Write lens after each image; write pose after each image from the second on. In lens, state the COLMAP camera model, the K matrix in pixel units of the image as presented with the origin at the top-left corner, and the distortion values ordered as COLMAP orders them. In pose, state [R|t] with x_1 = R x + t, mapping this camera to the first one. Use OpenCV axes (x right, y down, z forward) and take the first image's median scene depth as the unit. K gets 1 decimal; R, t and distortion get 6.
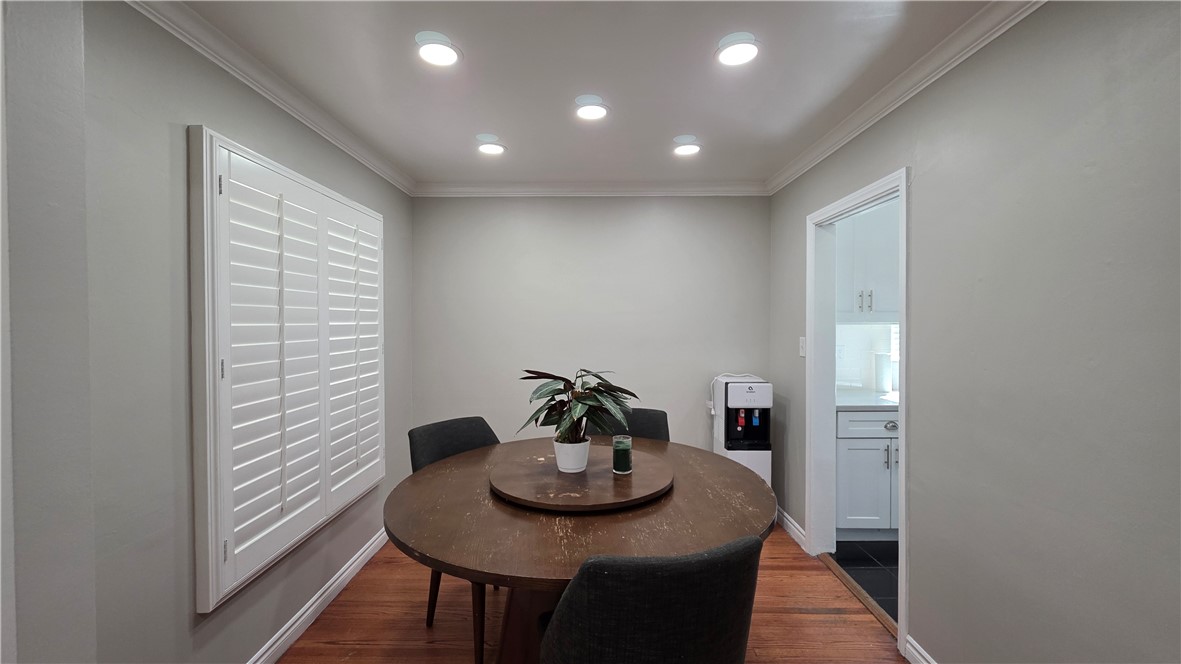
lens RADIAL K [[479.3, 0, 592.6], [0, 479.3, 325.8], [0, 0, 1]] dist [0.001199, -0.000176]
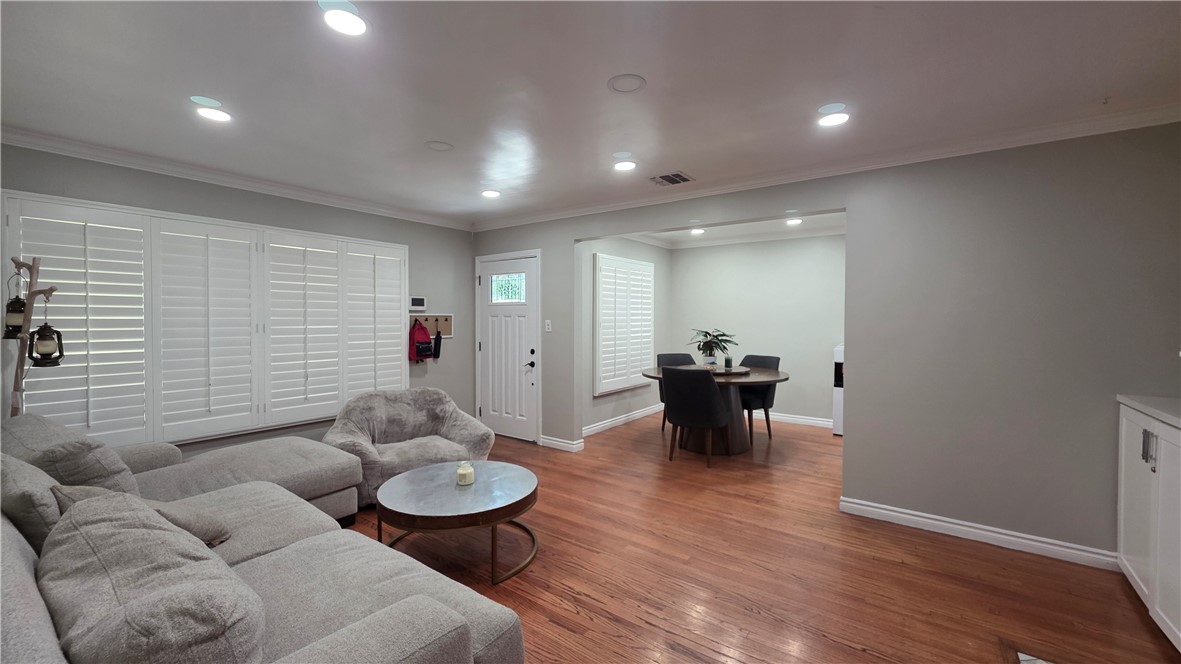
lens RADIAL K [[479.3, 0, 592.6], [0, 479.3, 325.8], [0, 0, 1]] dist [0.001199, -0.000176]
pose [[0.814221, 0.016287, -0.580326, 0.839173], [-0.010285, 0.999854, 0.013631, 0.039919], [0.580464, -0.005130, 0.814270, -1.310660]]
